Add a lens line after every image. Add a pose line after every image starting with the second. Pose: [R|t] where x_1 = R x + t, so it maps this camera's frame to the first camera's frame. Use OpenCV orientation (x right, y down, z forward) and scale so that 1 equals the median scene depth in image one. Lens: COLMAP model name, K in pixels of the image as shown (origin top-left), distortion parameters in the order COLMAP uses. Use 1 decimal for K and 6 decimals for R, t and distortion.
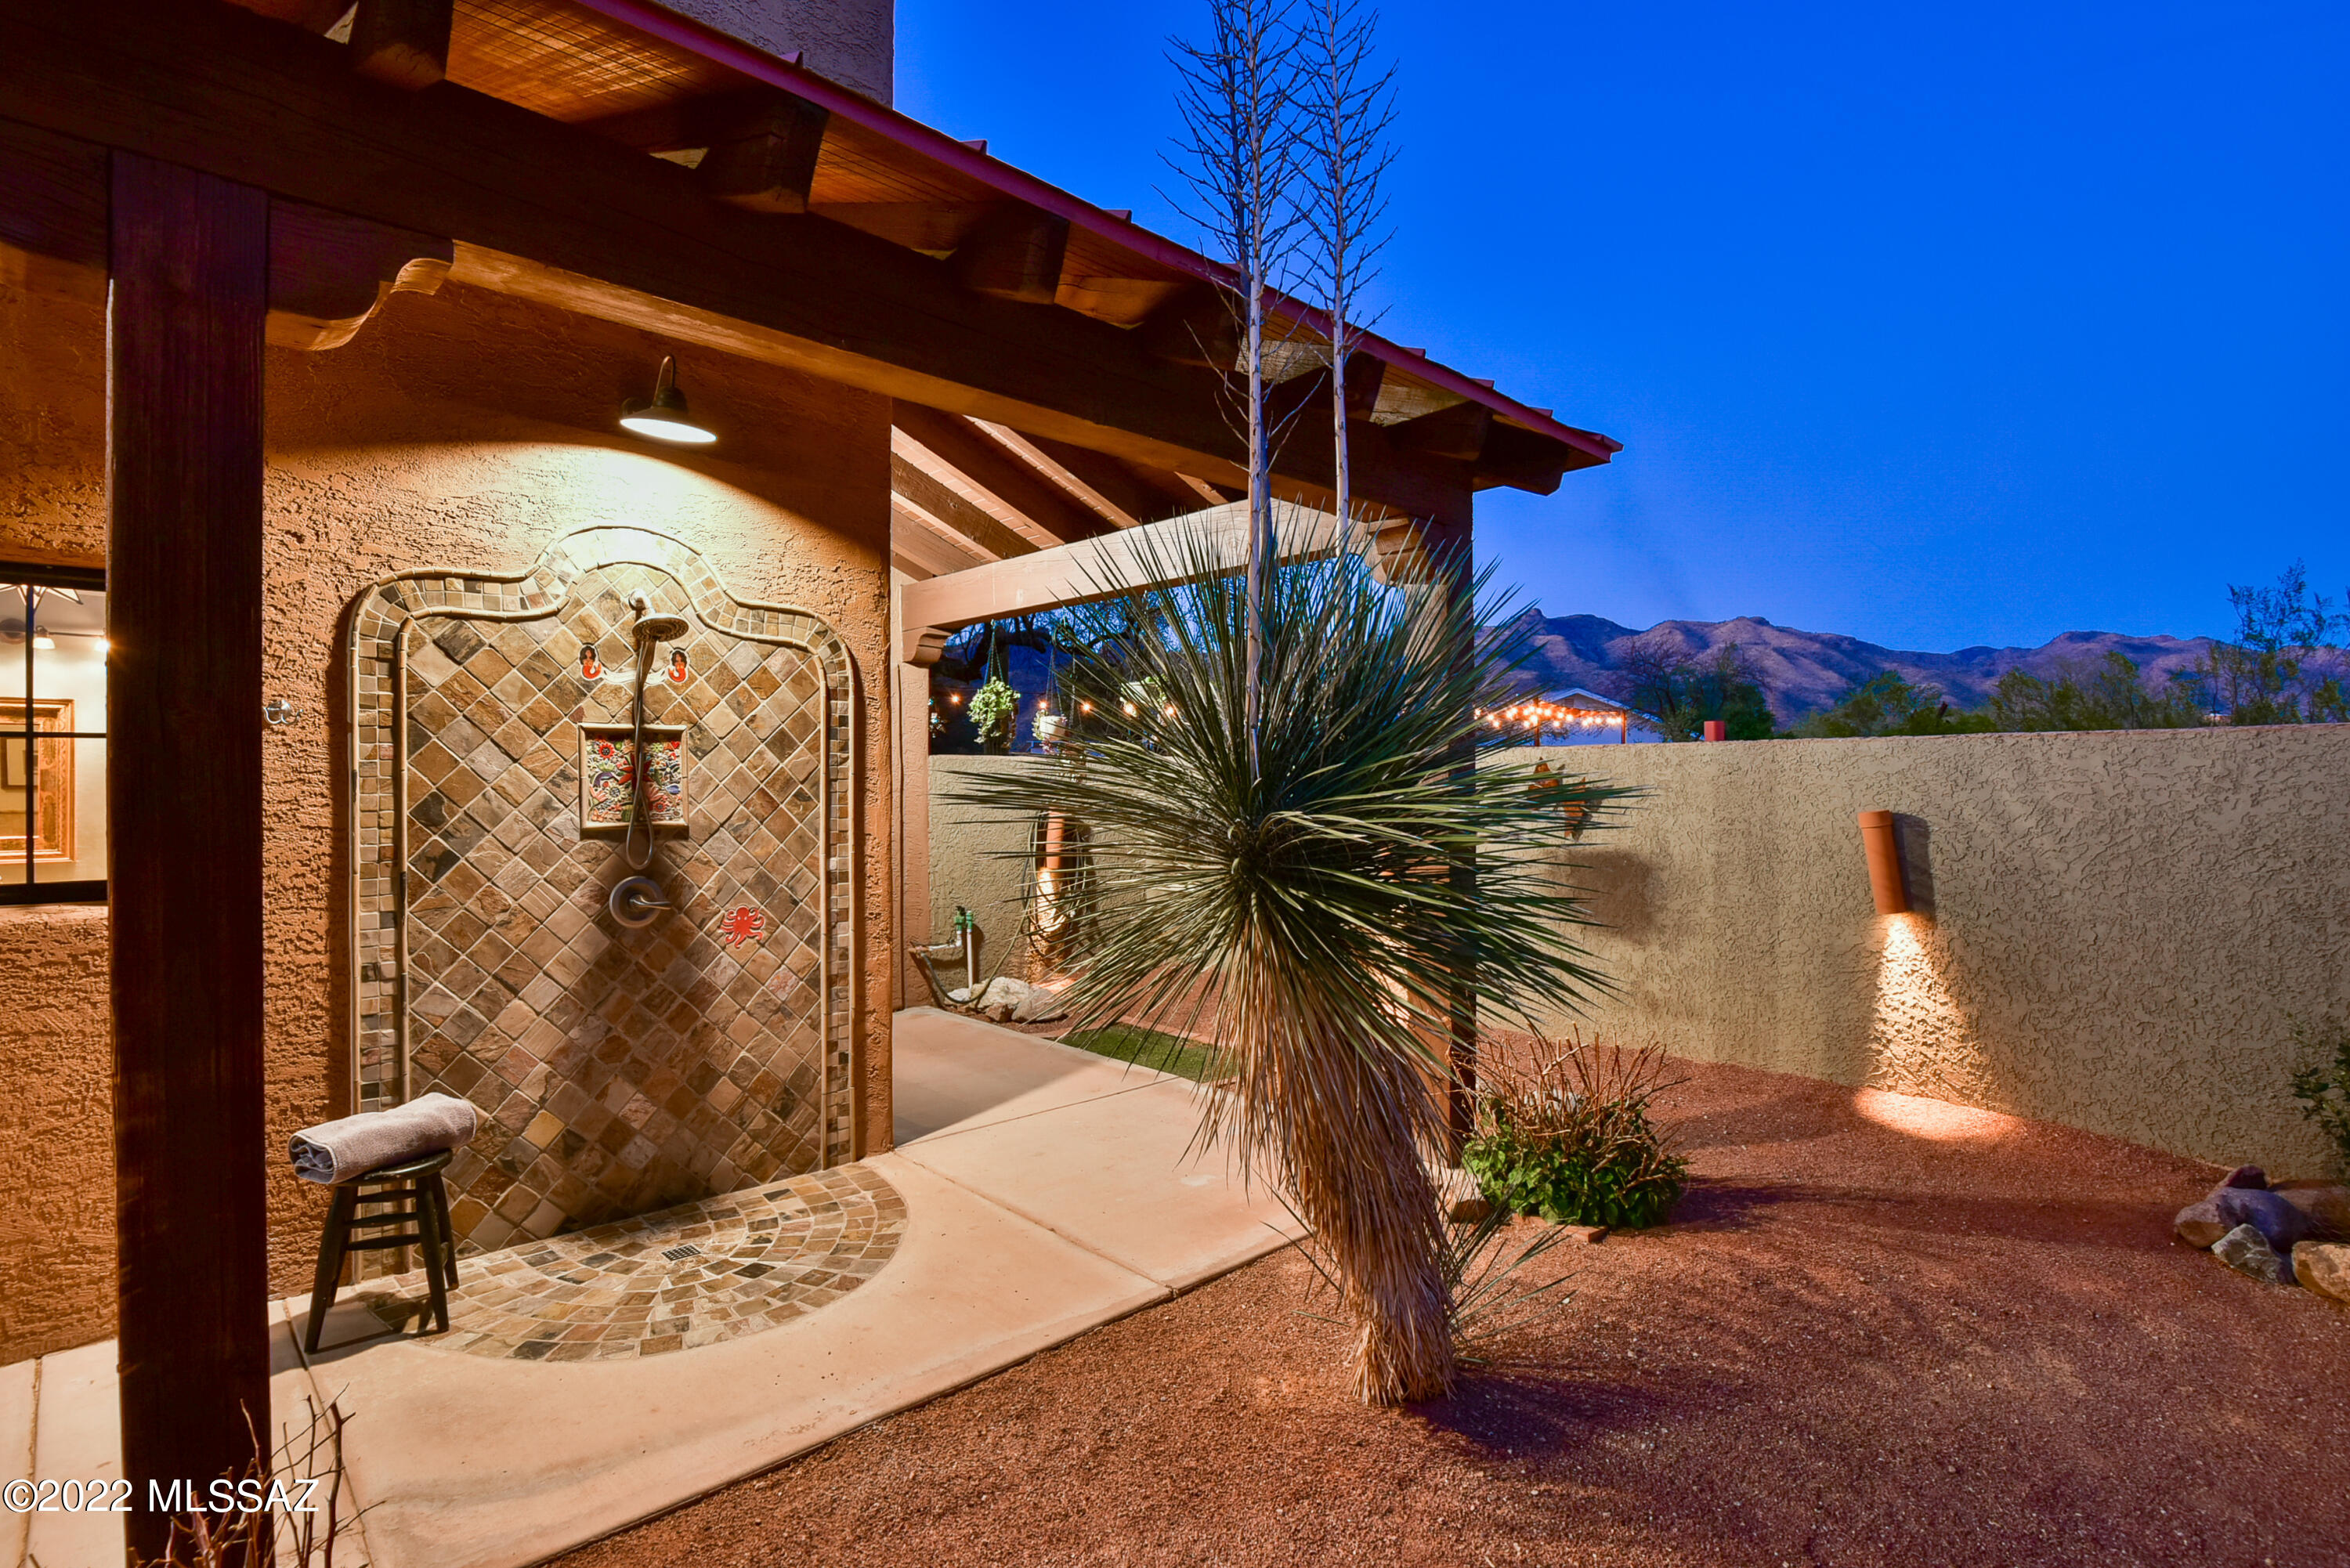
lens RADIAL K [[1131.1, 0, 1168.4], [0, 1131.1, 772.7], [0, 0, 1]] dist [-0.024859, -0.000923]
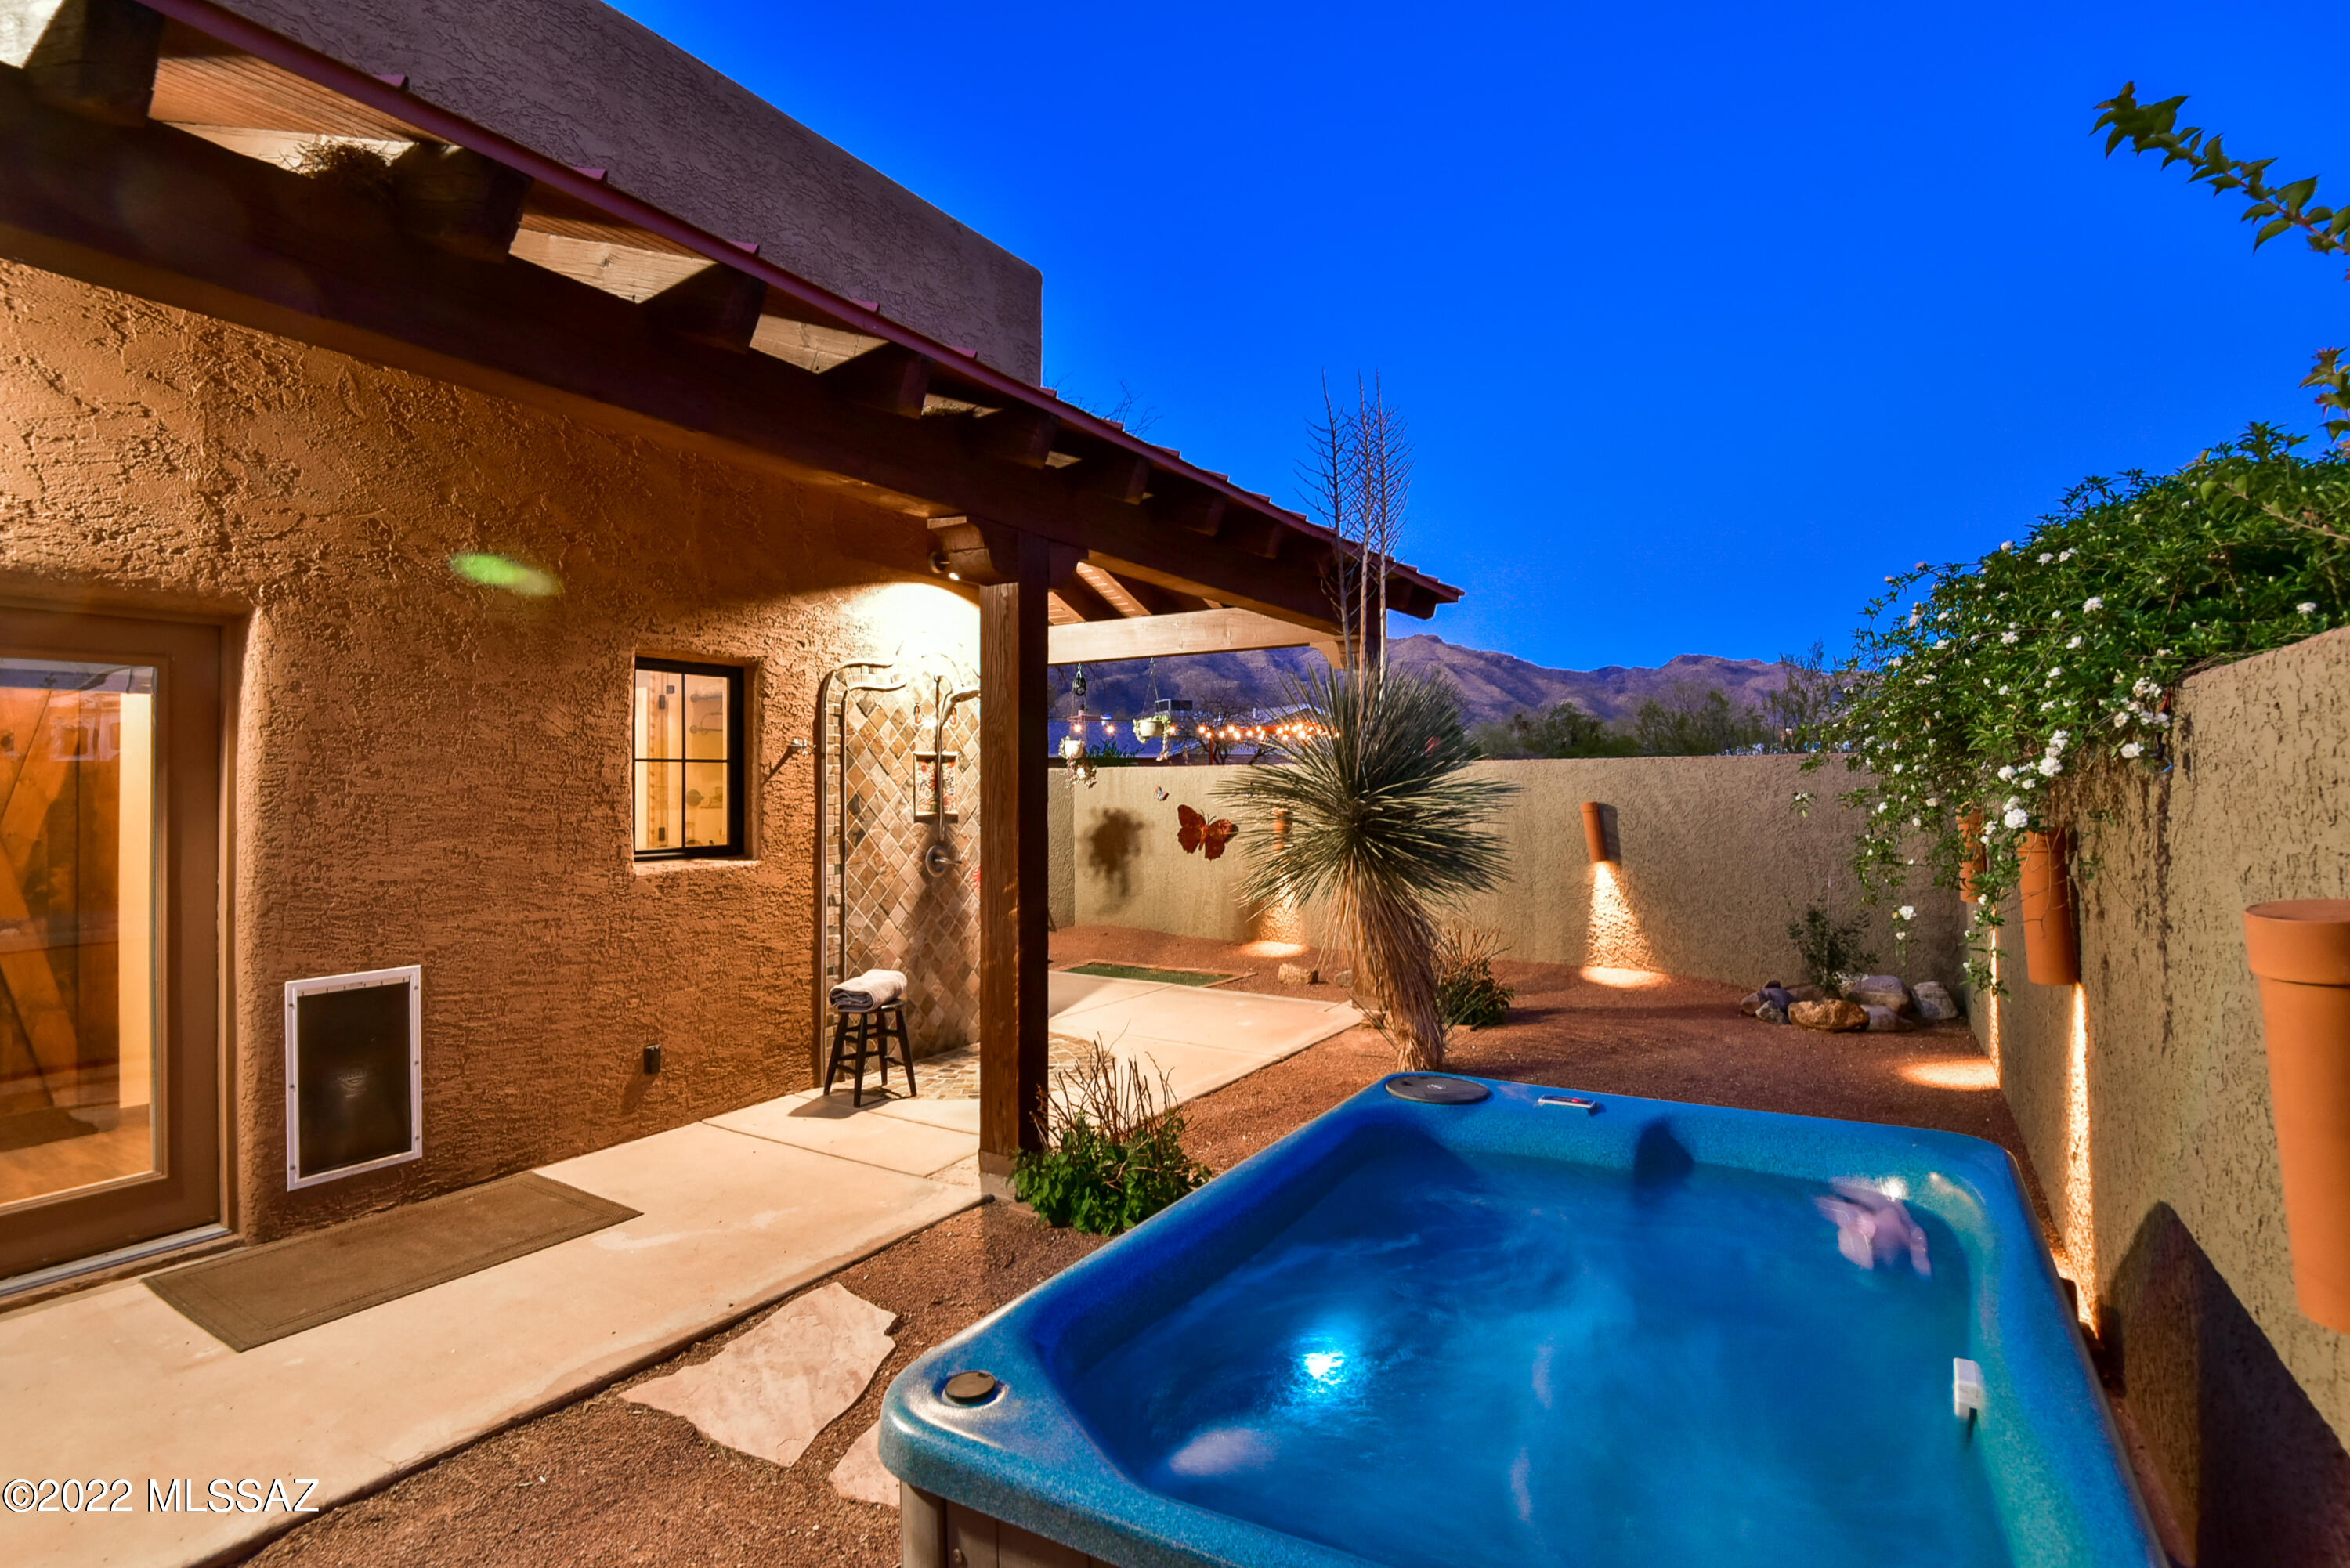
lens RADIAL K [[1141.8, 0, 1162.5], [0, 1141.8, 756.1], [0, 0, 1]] dist [-0.009923, -0.001372]
pose [[0.968382, 0.003028, 0.249452, -0.591719], [0.001887, 0.999809, -0.019462, -0.004485], [-0.249463, 0.019318, 0.968192, -0.715464]]
